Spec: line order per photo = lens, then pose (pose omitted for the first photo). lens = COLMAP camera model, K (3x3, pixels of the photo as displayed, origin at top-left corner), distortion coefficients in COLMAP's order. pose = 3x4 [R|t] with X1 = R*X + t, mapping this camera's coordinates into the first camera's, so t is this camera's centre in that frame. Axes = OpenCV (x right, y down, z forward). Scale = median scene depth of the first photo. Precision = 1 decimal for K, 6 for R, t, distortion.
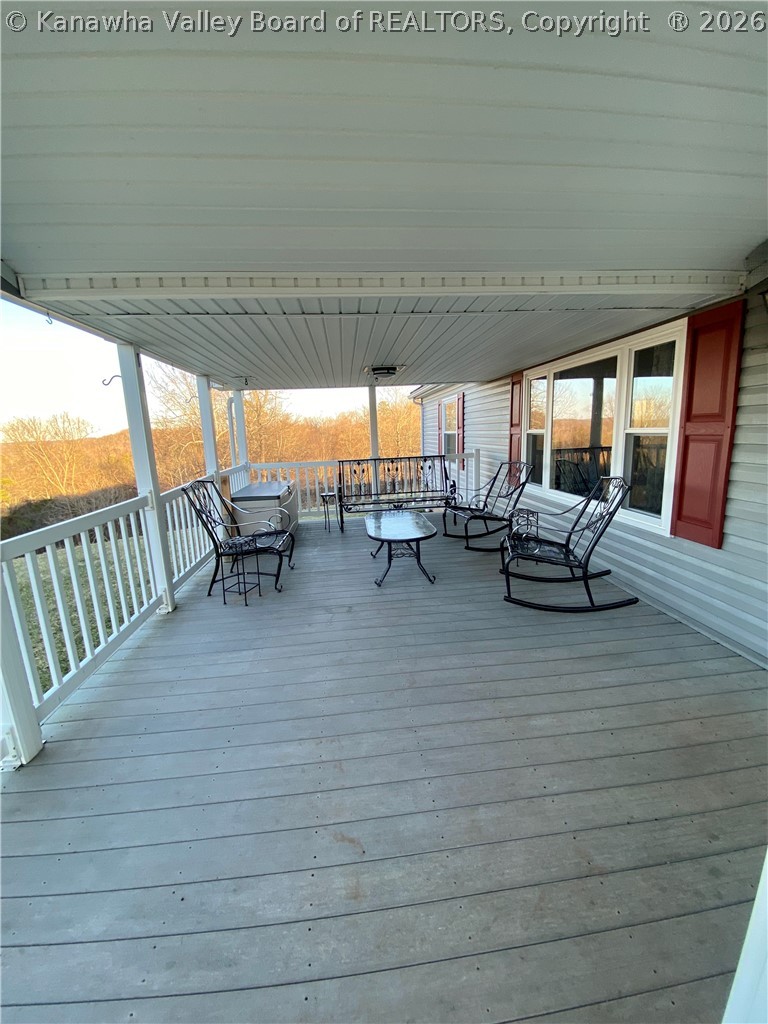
lens RADIAL K [[408.2, 0, 384.0], [0, 408.2, 512.0], [0, 0, 1]] dist [0.001428, -0.013102]
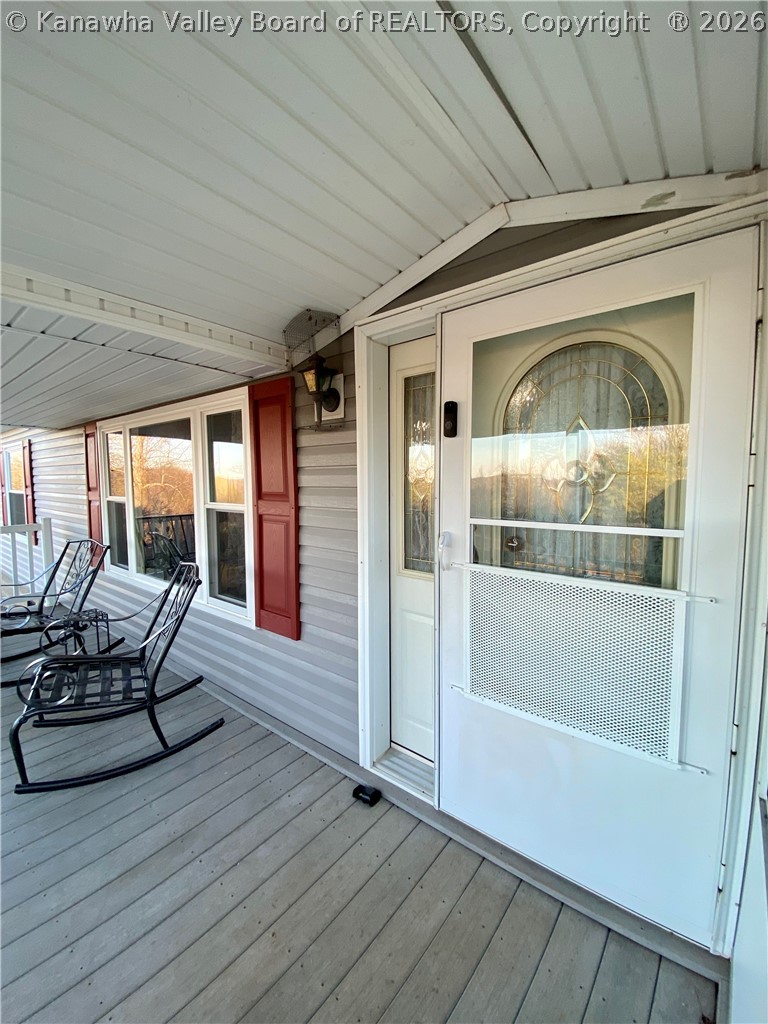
lens RADIAL K [[408.2, 0, 384.0], [0, 408.2, 512.0], [0, 0, 1]] dist [0.001428, -0.013102]
pose [[0.688983, -0.011926, 0.724680, 0.270103], [0.109874, 0.990027, -0.088169, -0.080945], [-0.716401, 0.140370, 0.683422, 0.180587]]
